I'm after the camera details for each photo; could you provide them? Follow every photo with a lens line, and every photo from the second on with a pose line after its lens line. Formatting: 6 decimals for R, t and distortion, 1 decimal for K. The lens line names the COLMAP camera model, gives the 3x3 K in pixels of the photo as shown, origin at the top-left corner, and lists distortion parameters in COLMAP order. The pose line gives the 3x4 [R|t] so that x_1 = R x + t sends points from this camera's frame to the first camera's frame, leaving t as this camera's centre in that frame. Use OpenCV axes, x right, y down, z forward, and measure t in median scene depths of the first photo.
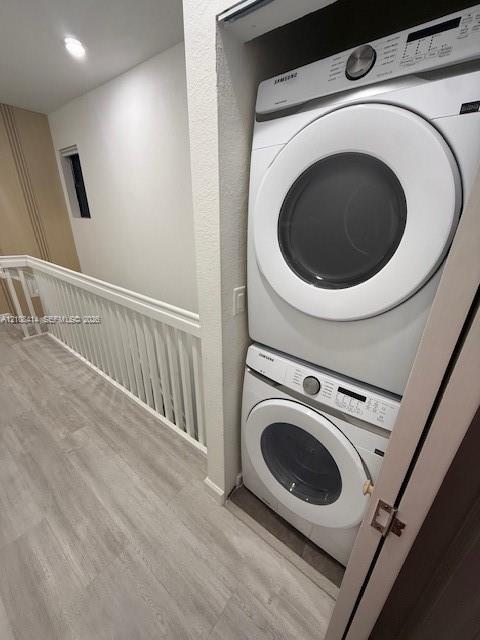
lens RADIAL K [[256.1, 0, 240.1], [0, 256.1, 318.4], [0, 0, 1]] dist [-0.002473, -0.000233]
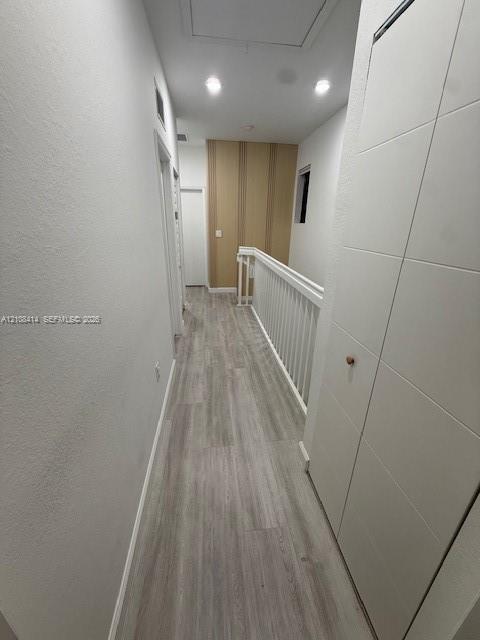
lens RADIAL K [[256.1, 0, 240.0], [0, 256.1, 319.9], [0, 0, 1]] dist [-0.002473, -0.000233]
pose [[0.699070, 0.254800, -0.668115, 0.205604], [-0.282347, 0.956794, 0.069465, 0.080179], [0.656948, 0.140079, 0.740808, -0.055140]]
